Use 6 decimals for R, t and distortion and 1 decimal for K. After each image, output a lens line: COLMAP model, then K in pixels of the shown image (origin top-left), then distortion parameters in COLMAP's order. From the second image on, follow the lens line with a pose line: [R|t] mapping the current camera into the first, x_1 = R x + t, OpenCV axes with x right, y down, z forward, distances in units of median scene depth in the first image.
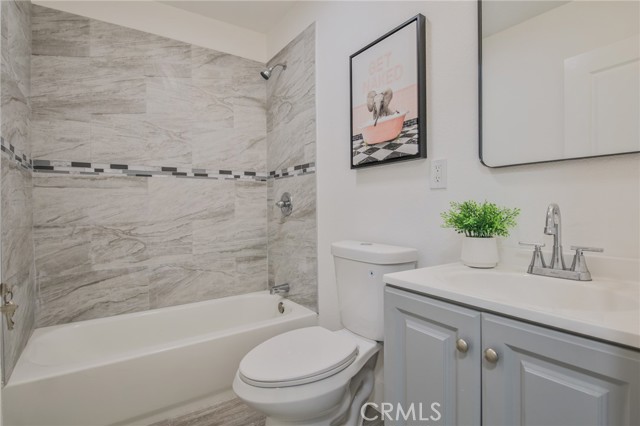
lens RADIAL K [[321.3, 0, 320.8], [0, 321.3, 209.2], [0, 0, 1]] dist [0.002936, -0.009144]
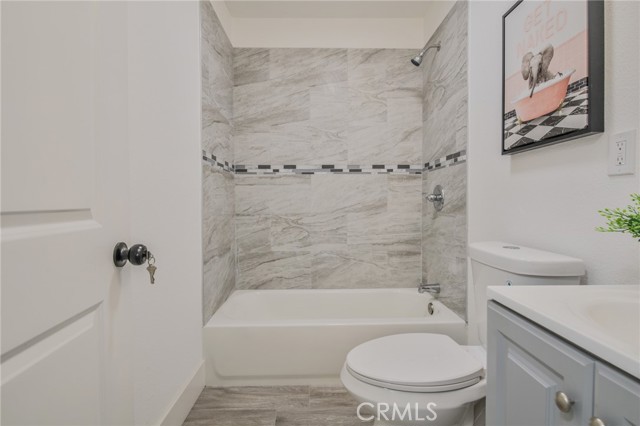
lens RADIAL K [[321.3, 0, 320.8], [0, 321.3, 209.1], [0, 0, 1]] dist [0.002936, -0.009144]
pose [[0.840334, 0.018337, -0.541758, 0.126821], [-0.008389, 0.999748, 0.020827, 0.000101], [0.542004, -0.012957, 0.840276, 0.050431]]
